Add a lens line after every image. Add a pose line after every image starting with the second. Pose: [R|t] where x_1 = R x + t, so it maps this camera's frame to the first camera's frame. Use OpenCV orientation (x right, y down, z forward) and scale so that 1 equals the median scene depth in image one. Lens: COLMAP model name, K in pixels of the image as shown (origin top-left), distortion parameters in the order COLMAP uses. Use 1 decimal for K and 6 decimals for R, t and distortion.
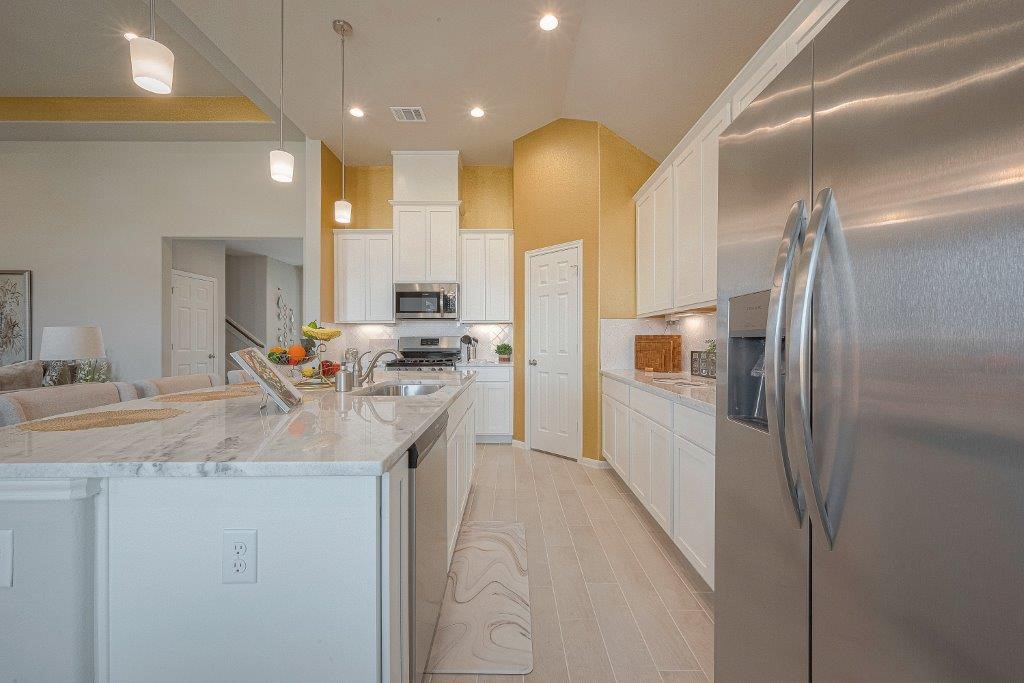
lens RADIAL K [[403.6, 0, 515.8], [0, 403.6, 340.3], [0, 0, 1]] dist [-0.000848, 0.000358]
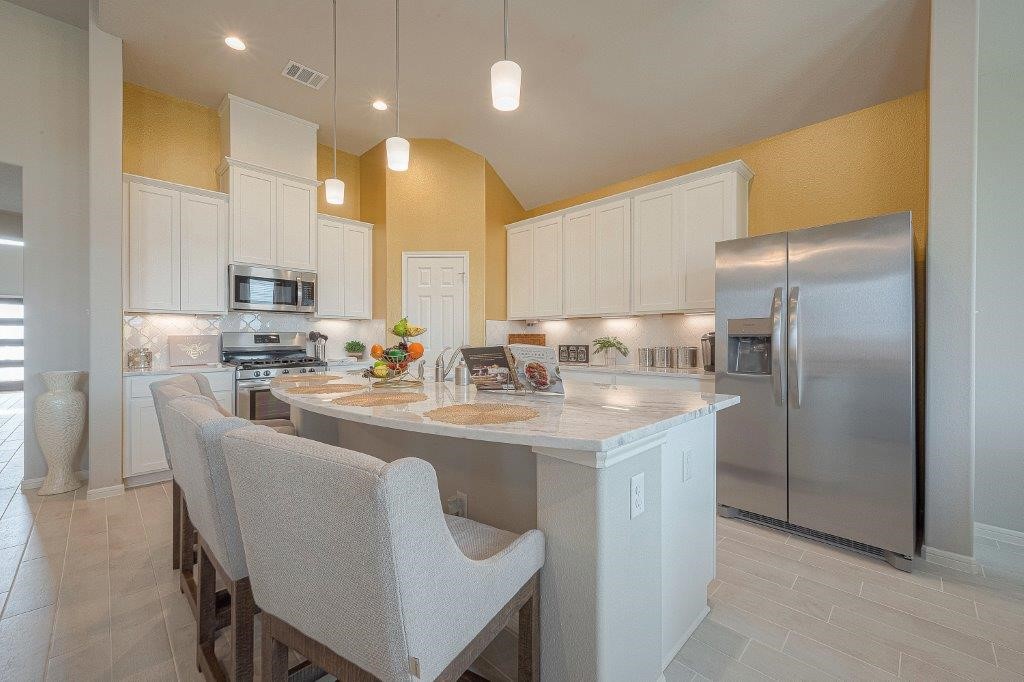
lens RADIAL K [[403.6, 0, 512.4], [0, 403.6, 339.5], [0, 0, 1]] dist [-0.000848, 0.000358]
pose [[0.712796, -0.001980, 0.701369, -0.500207], [-0.002239, 0.999984, 0.005099, -0.000358], [-0.701368, -0.005205, 0.712780, 0.063230]]
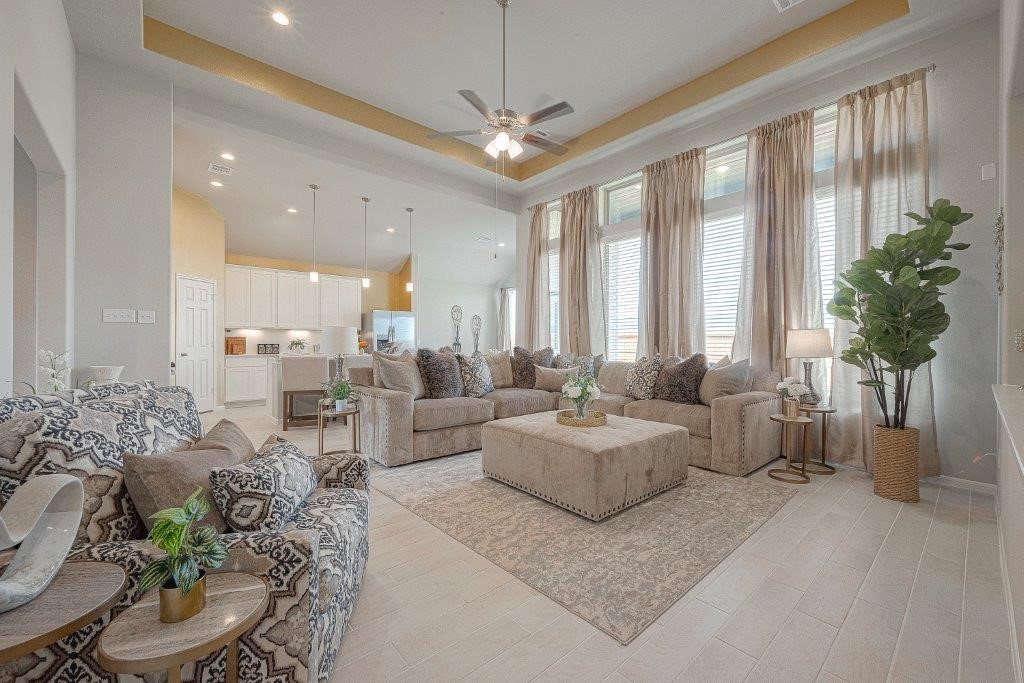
lens RADIAL K [[403.6, 0, 514.6], [0, 403.6, 339.0], [0, 0, 1]] dist [-0.000848, 0.000358]
pose [[-0.651076, 0.004638, 0.758998, -1.726074], [-0.005186, 0.999931, -0.010560, 0.010438], [-0.758995, -0.010812, -0.651007, 1.012174]]
